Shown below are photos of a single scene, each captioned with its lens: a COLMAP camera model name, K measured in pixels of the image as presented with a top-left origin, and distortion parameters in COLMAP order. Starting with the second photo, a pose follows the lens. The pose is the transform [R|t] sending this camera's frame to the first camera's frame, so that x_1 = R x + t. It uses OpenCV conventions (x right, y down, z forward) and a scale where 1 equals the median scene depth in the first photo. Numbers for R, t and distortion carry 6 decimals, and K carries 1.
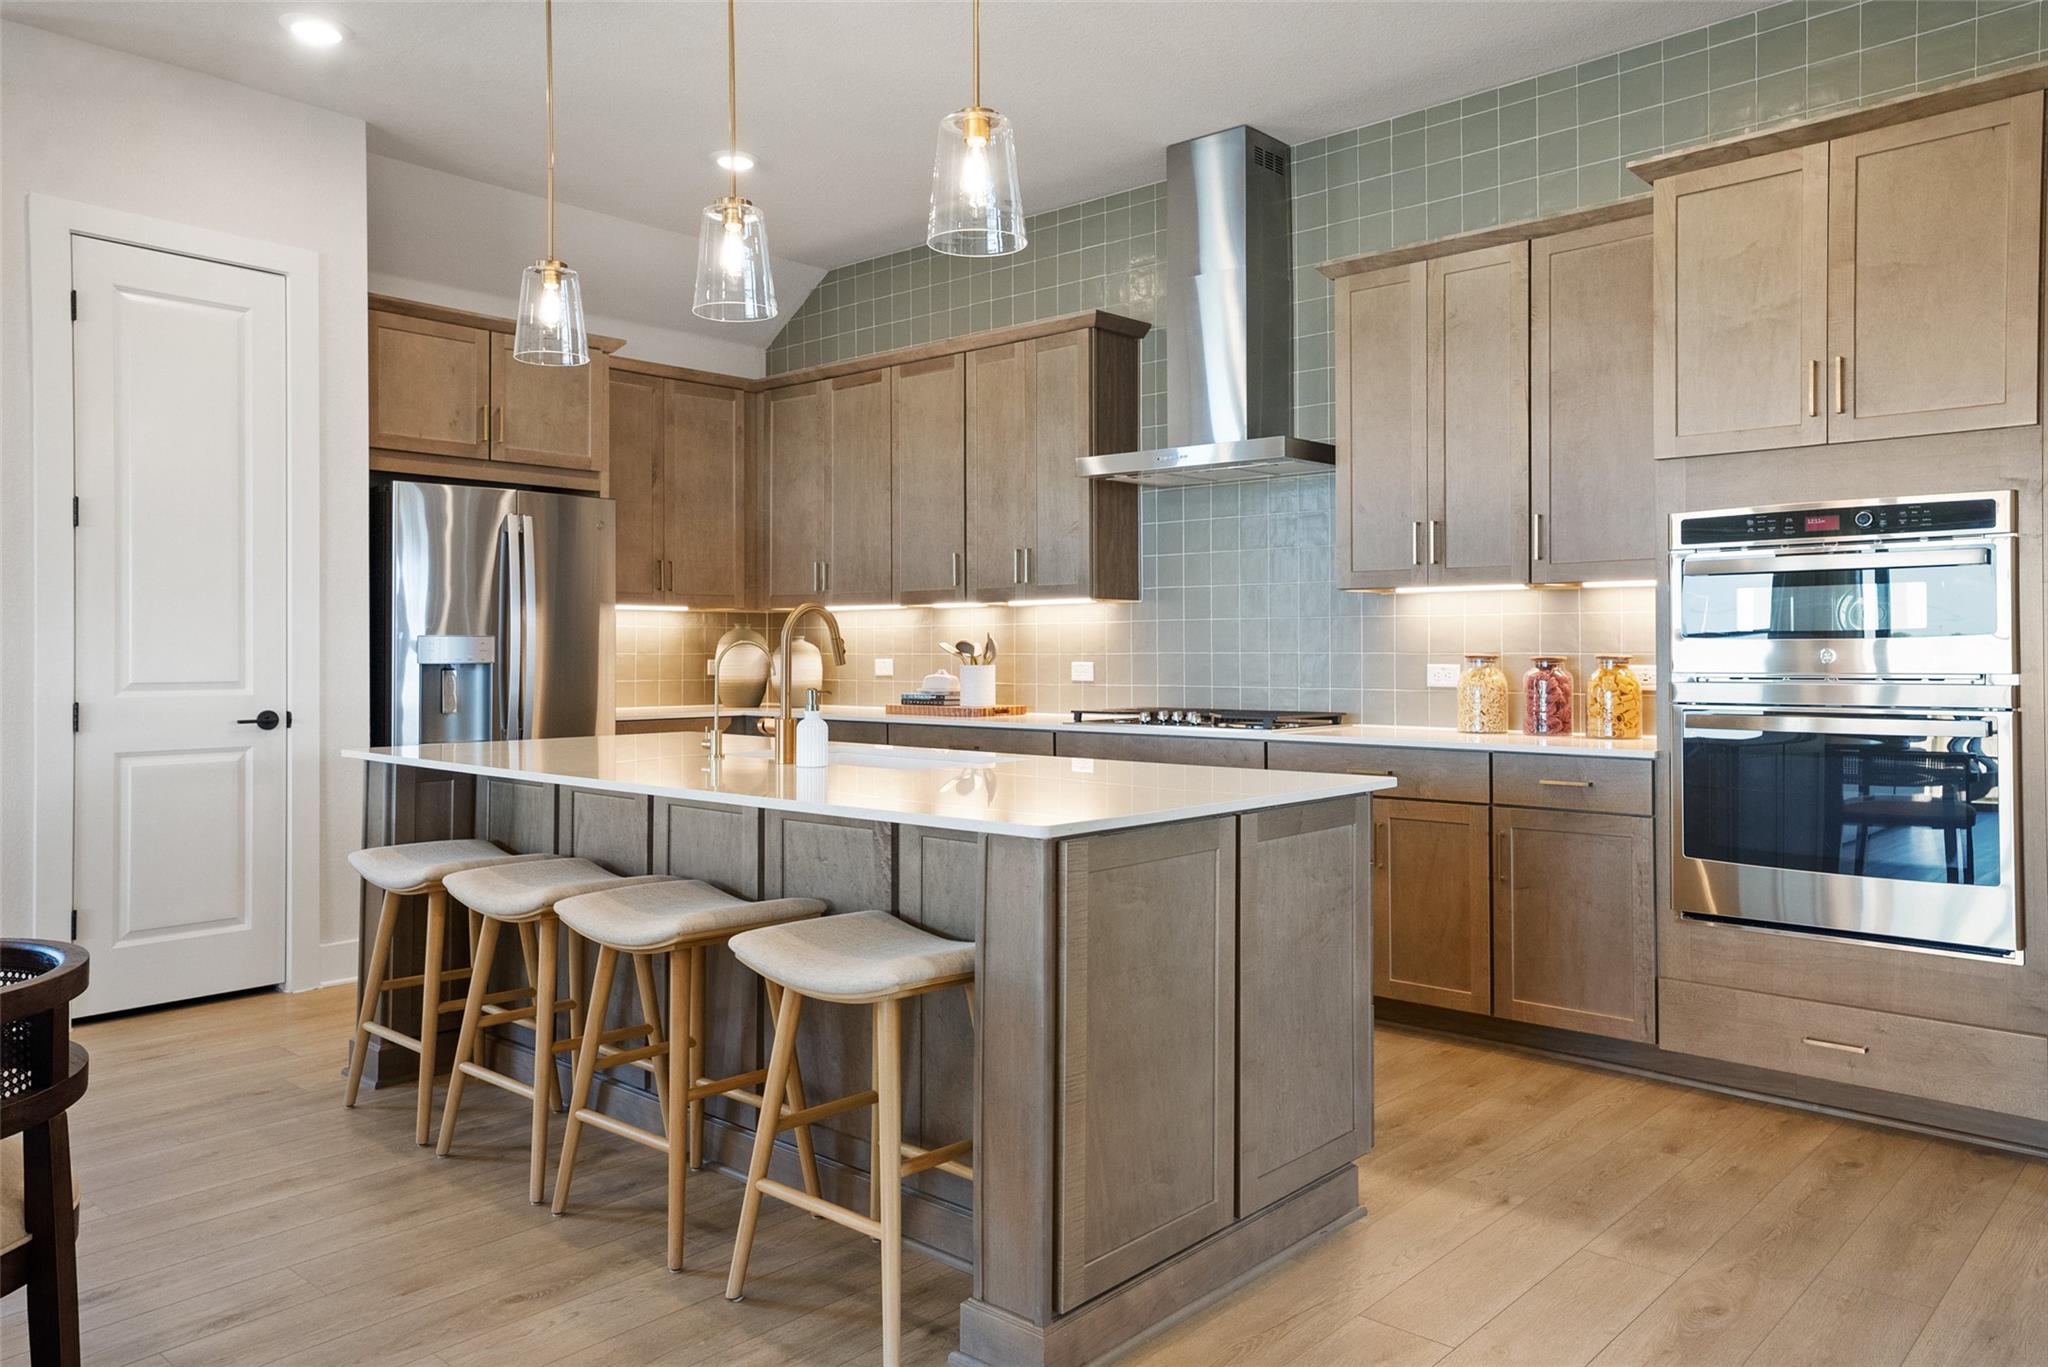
lens RADIAL K [[1425.7, 0, 1026.0], [0, 1425.7, 634.9], [0, 0, 1]] dist [0.028379, 0.019649]
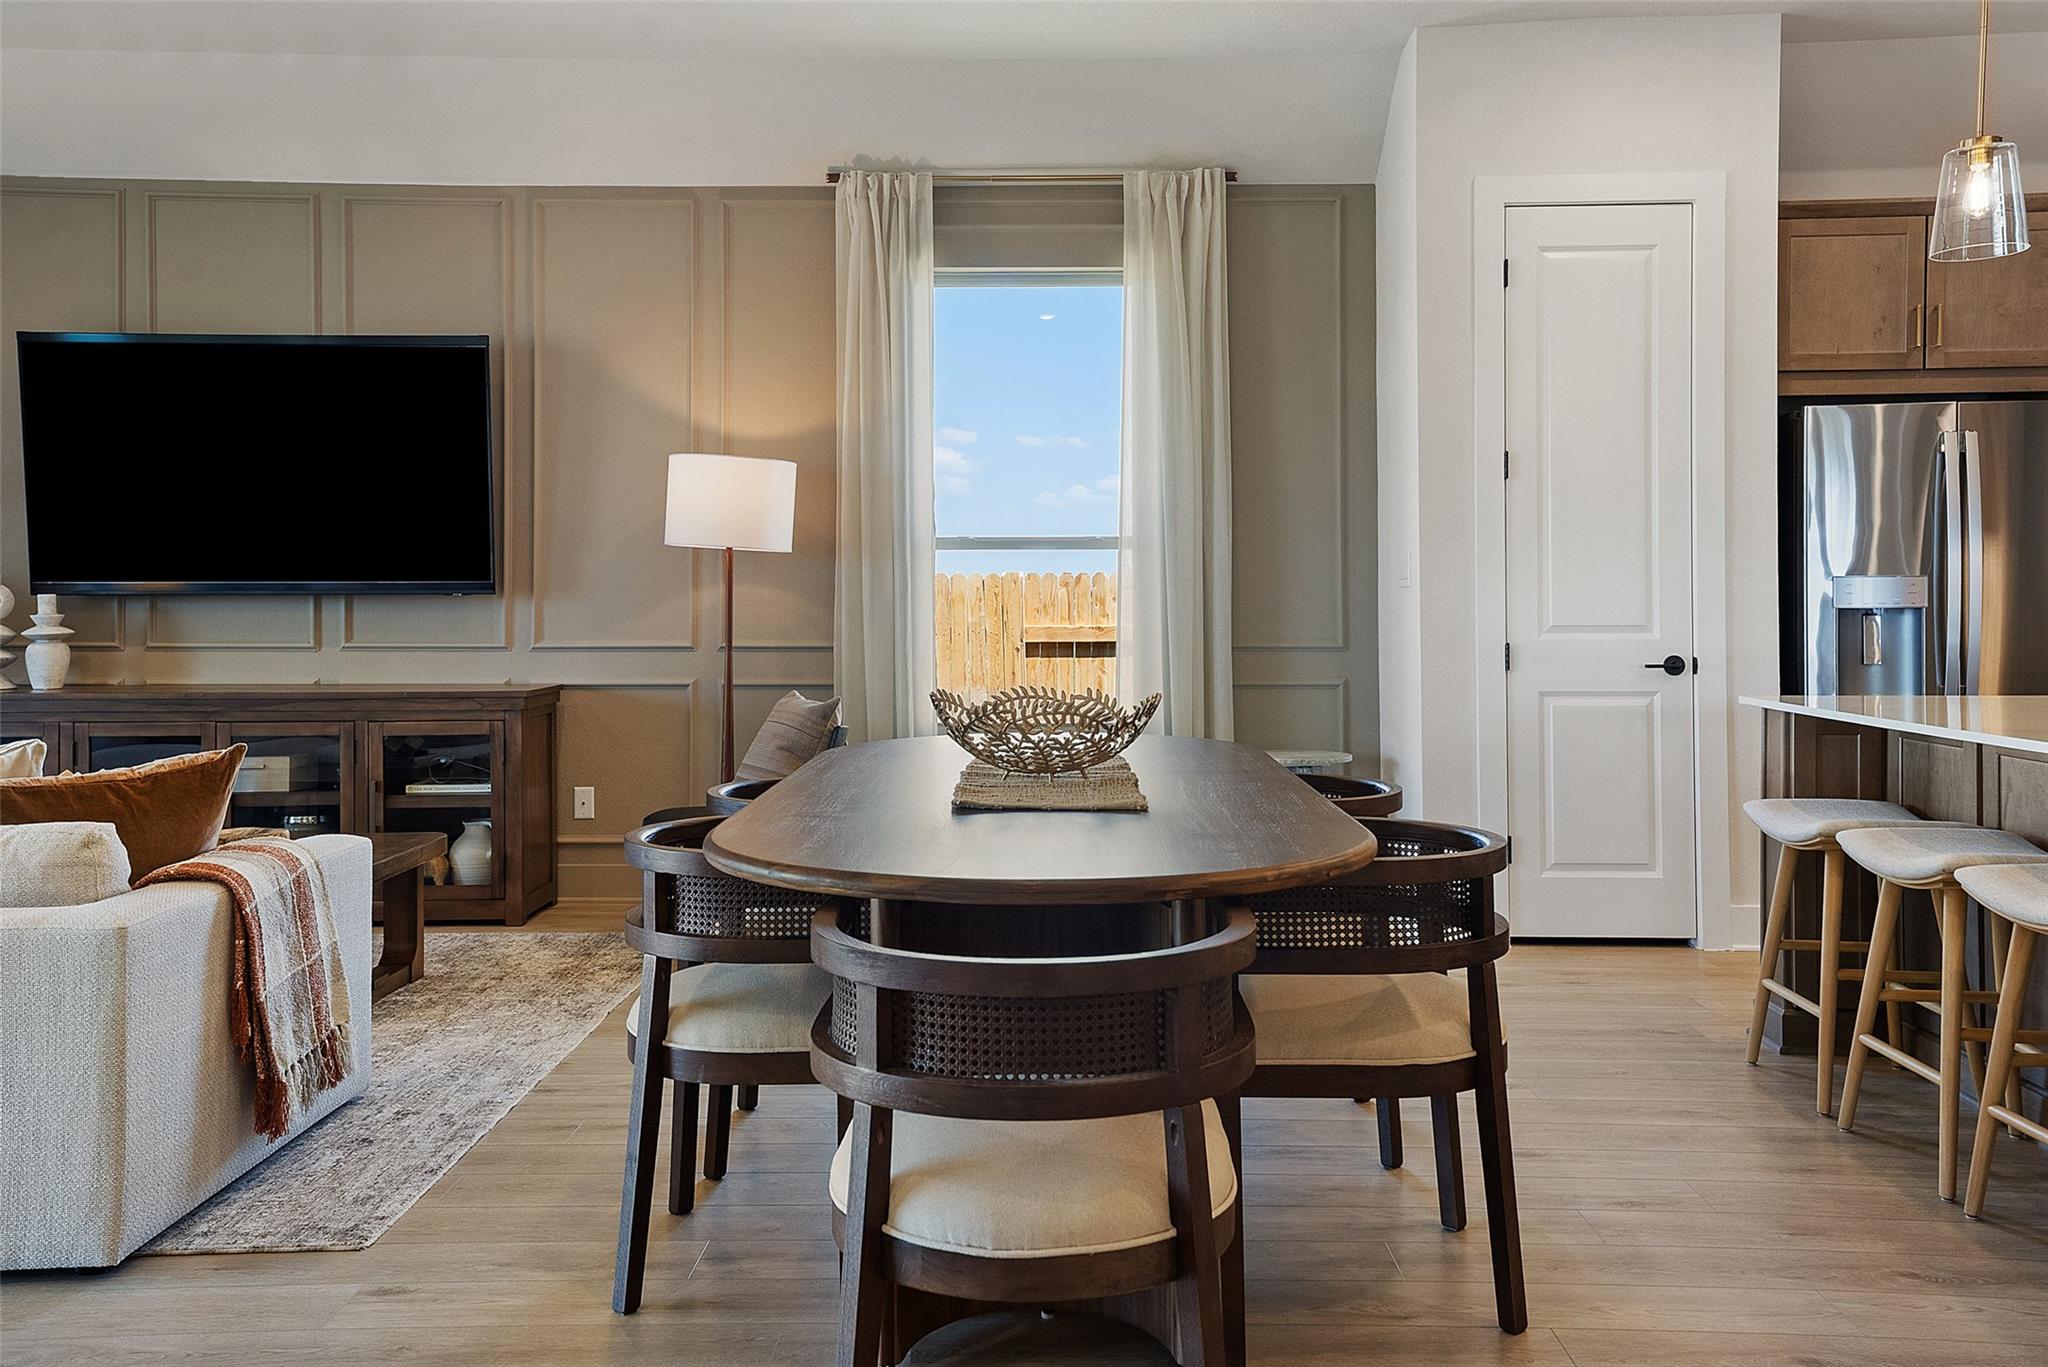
lens RADIAL K [[1738.7, 0, 1032.7], [0, 1738.7, 606.0], [0, 0, 1]] dist [0.064014, 0.055495]
pose [[0.658514, 0.002463, -0.752564, 0.091373], [0.010512, 0.999867, 0.012471, -0.000191], [0.752495, -0.016124, 0.658401, -0.121932]]
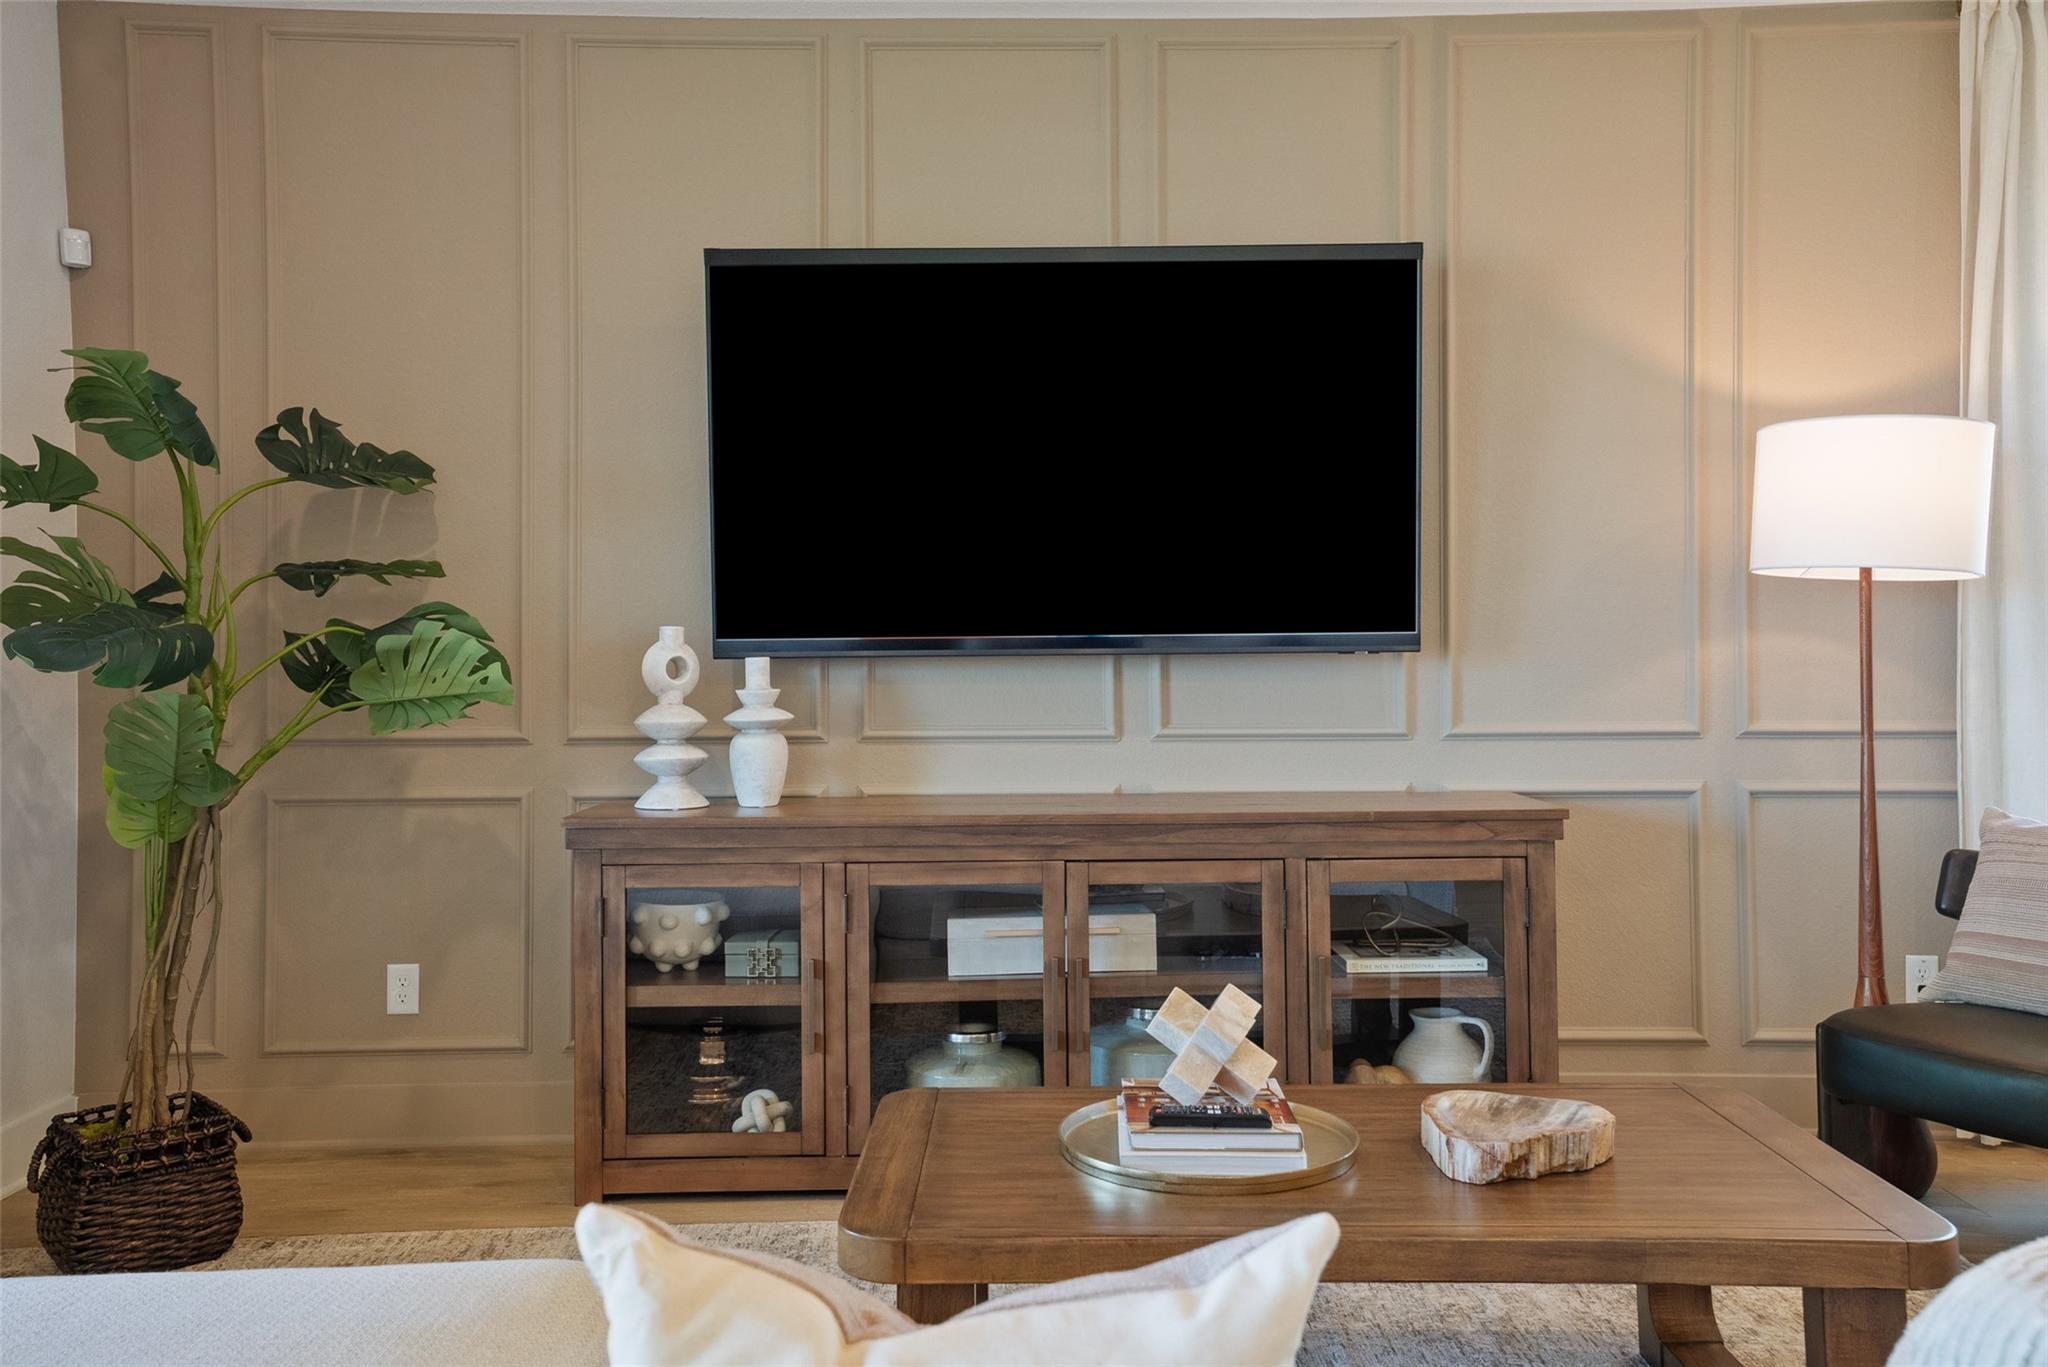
lens RADIAL K [[1738.7, 0, 1007.4], [0, 1738.7, 647.5], [0, 0, 1]] dist [0.064014, 0.055495]
pose [[0.680700, -0.003430, -0.732554, -0.787958], [0.015799, 0.999825, 0.009999, -0.011867], [0.732392, -0.018380, 0.680636, -0.291534]]
